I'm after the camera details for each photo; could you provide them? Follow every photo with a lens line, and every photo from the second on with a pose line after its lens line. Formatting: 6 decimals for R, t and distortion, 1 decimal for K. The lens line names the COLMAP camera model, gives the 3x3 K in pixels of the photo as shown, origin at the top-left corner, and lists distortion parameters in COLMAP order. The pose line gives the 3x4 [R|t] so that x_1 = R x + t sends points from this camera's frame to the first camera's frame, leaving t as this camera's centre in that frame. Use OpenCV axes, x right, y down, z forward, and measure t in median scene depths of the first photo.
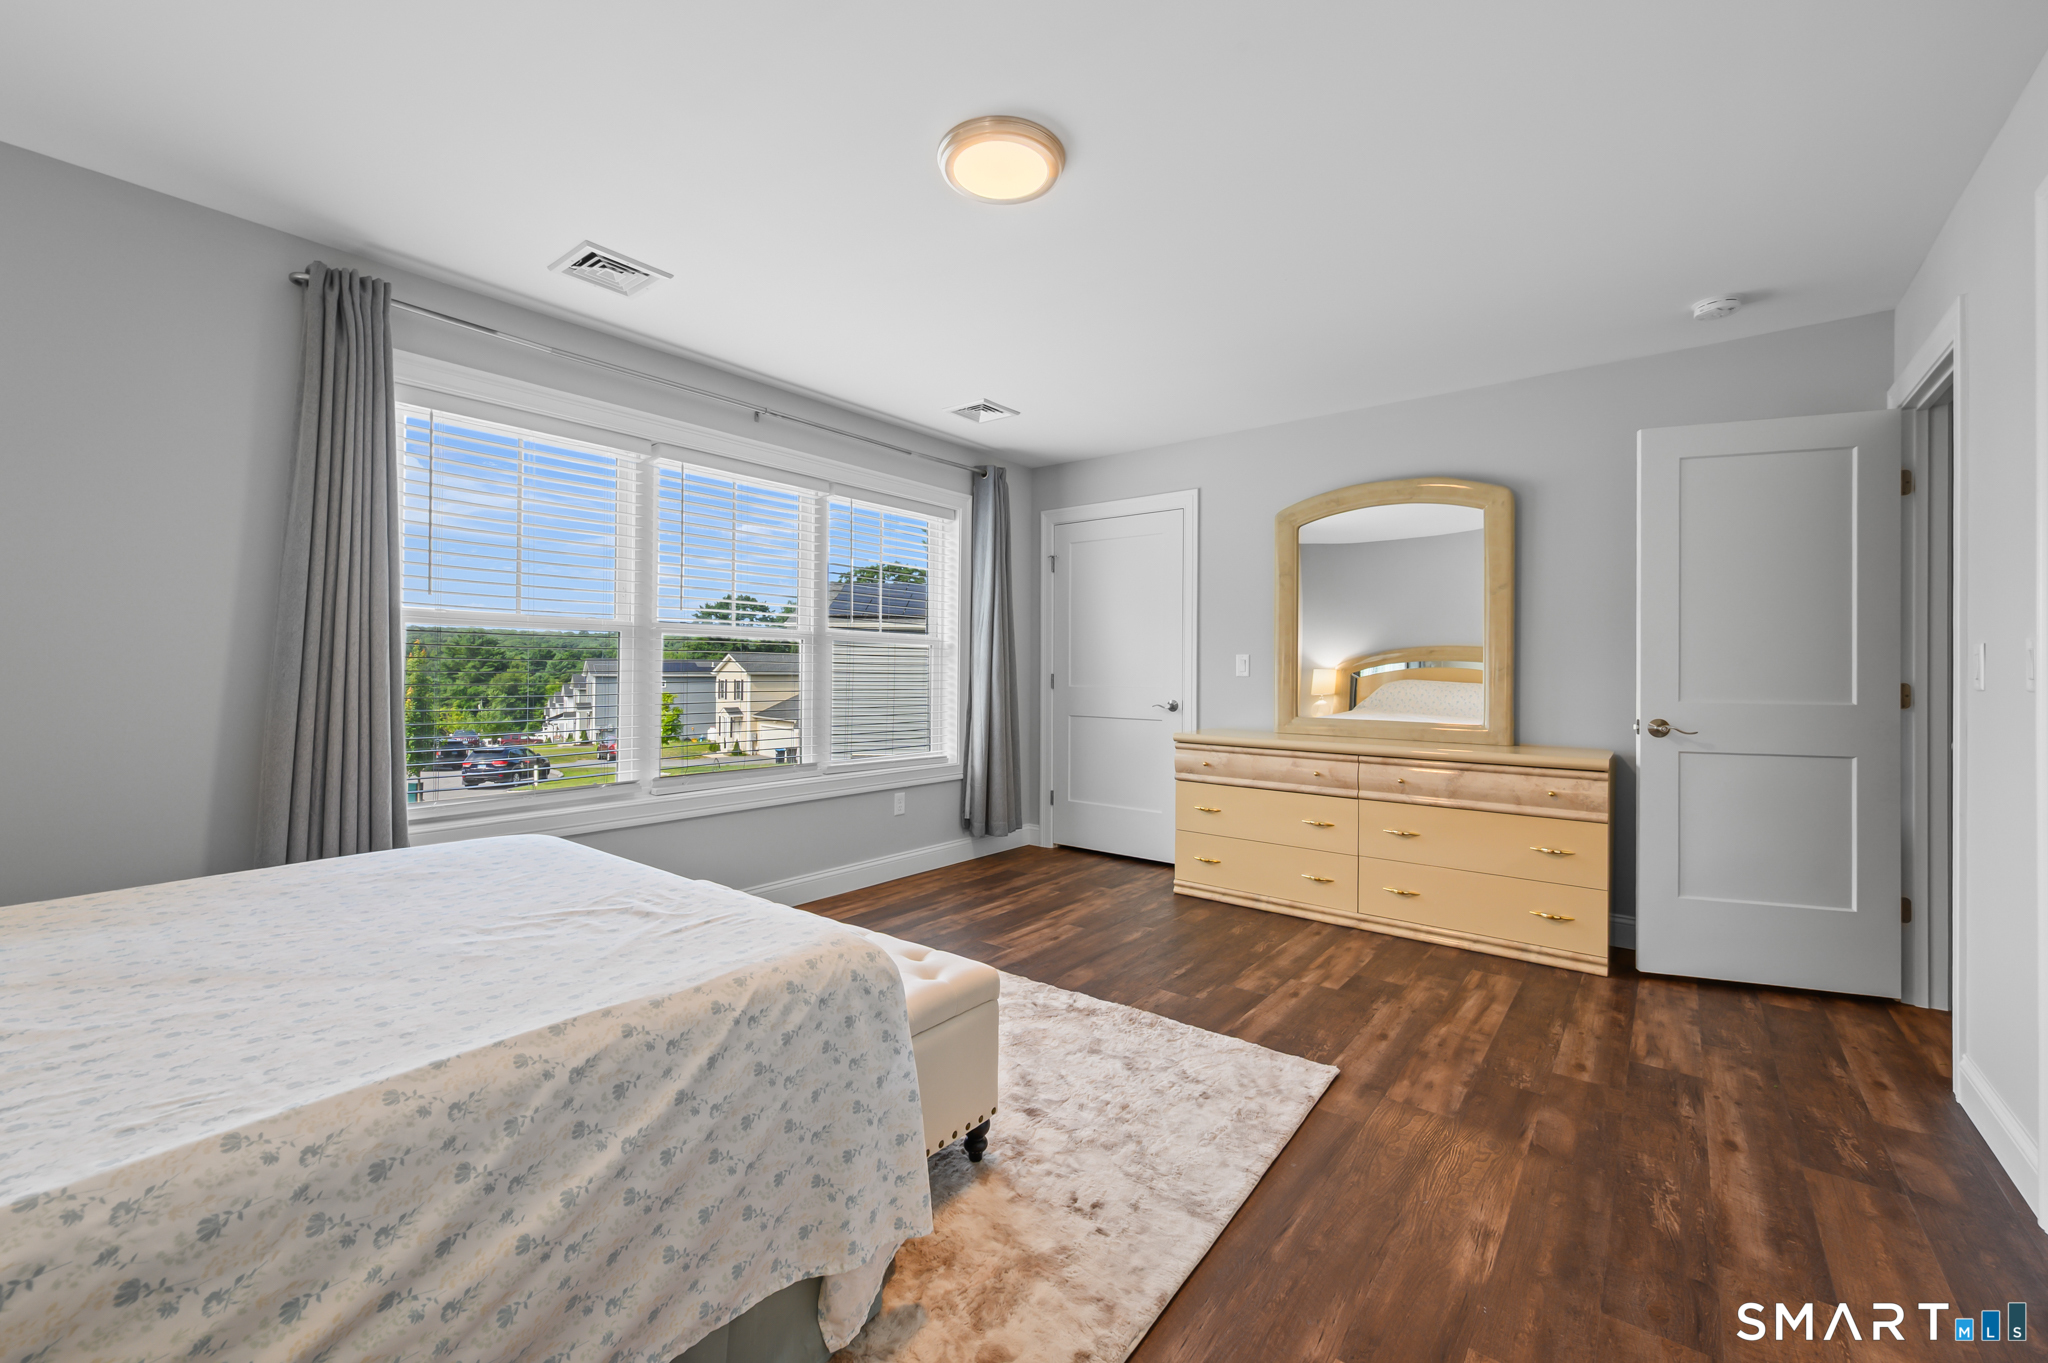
lens RADIAL K [[812.1, 0, 1032.0], [0, 812.1, 668.1], [0, 0, 1]] dist [0.000941, 0.000377]
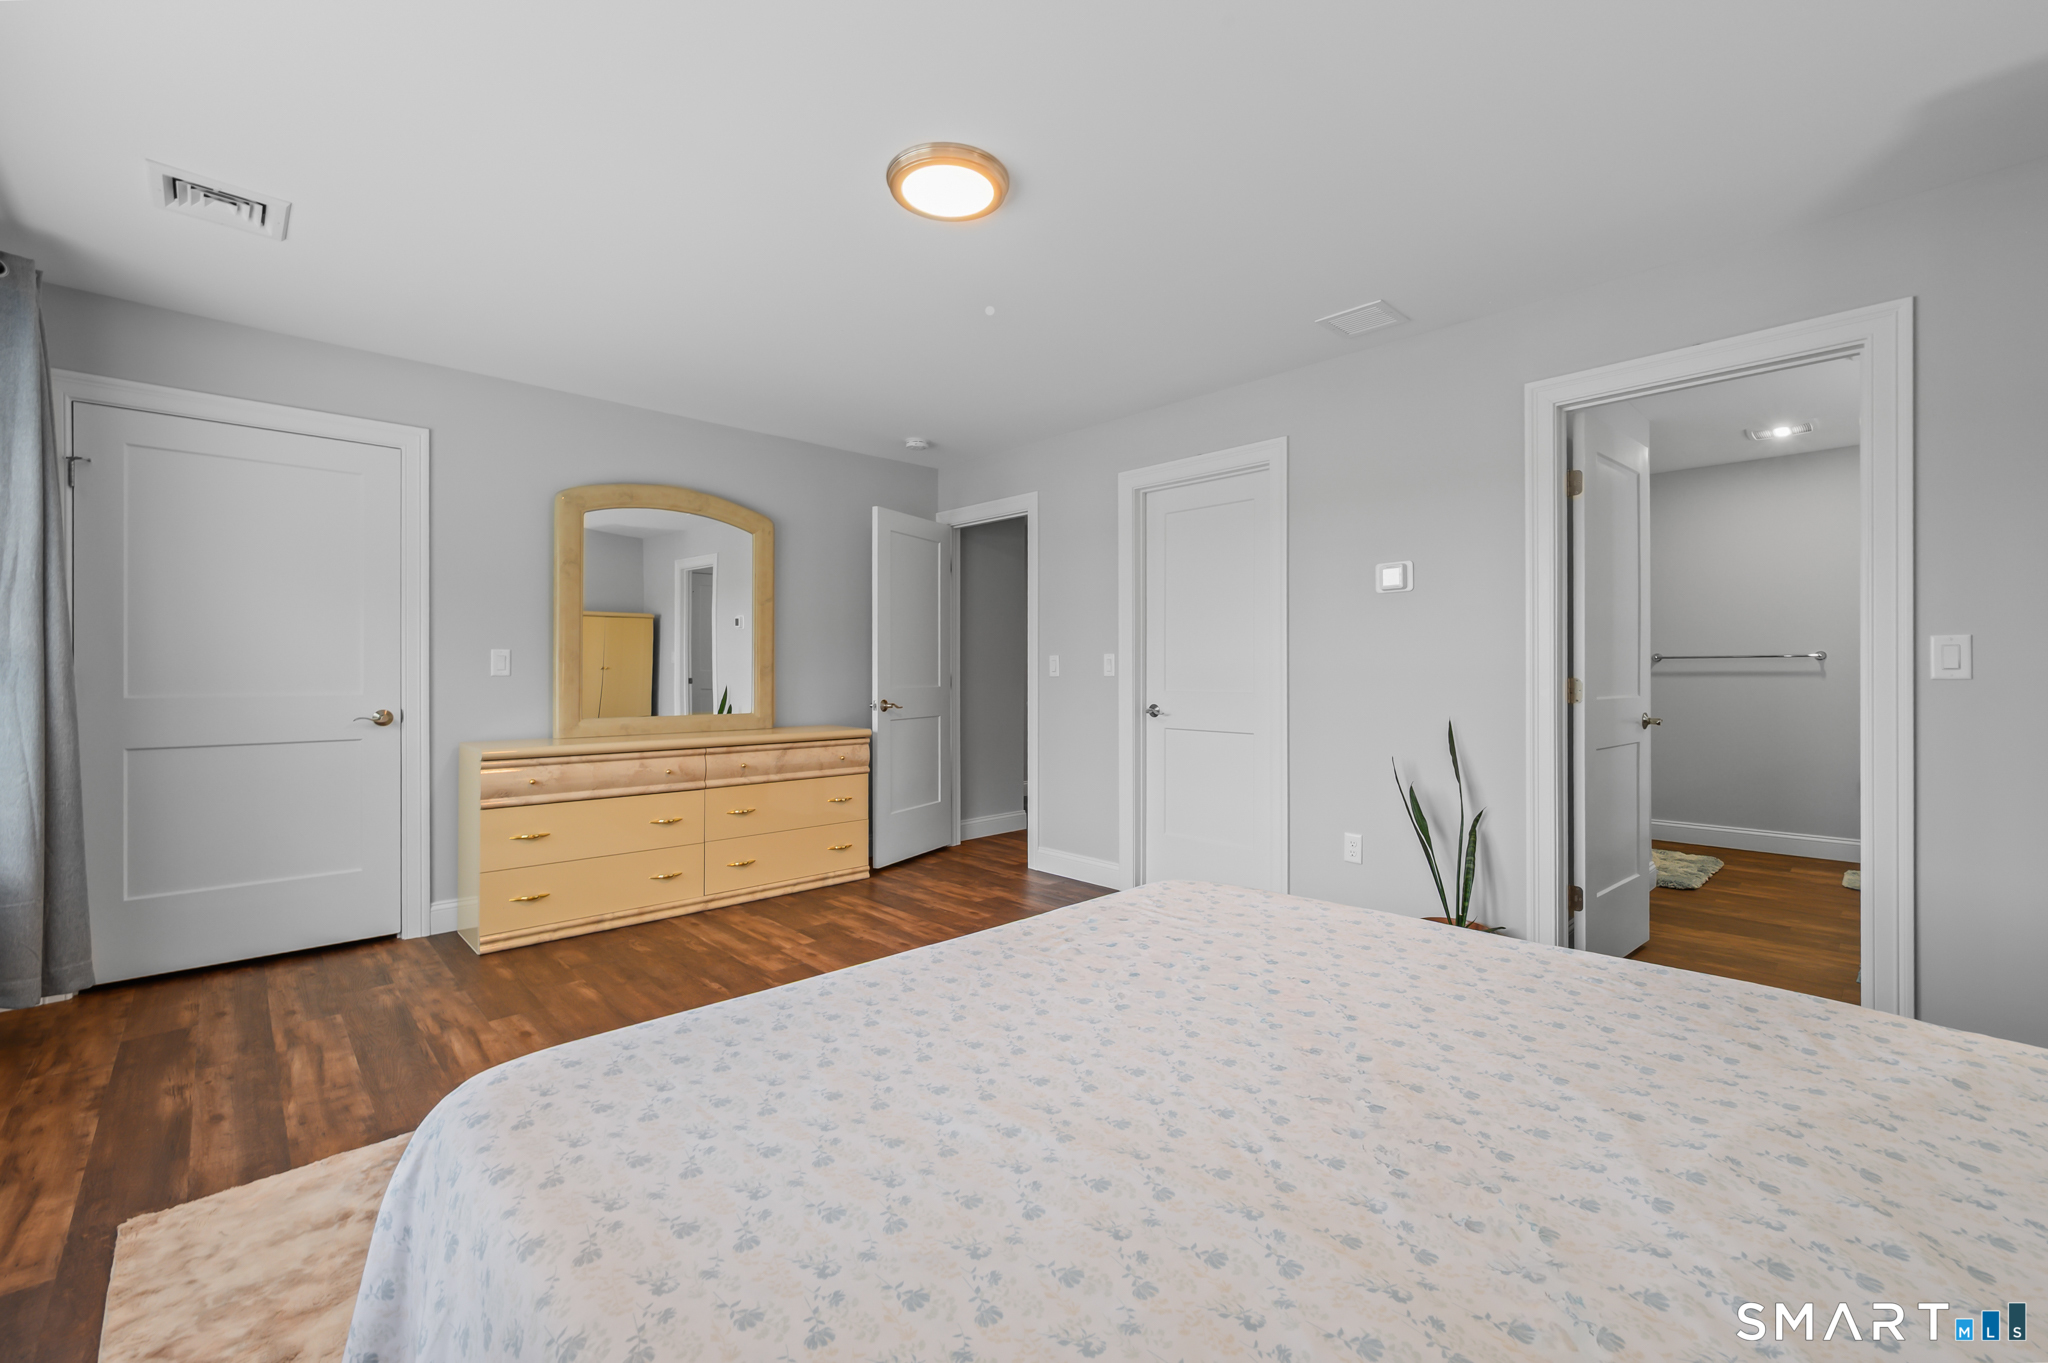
lens RADIAL K [[829.7, 0, 1034.1], [0, 829.7, 672.9], [0, 0, 1]] dist [-0.000473, 0.000028]
pose [[0.151848, -0.008170, 0.988370, -0.670235], [-0.001690, 0.999962, 0.008525, -0.001340], [-0.988402, -0.002965, 0.151829, 0.451233]]
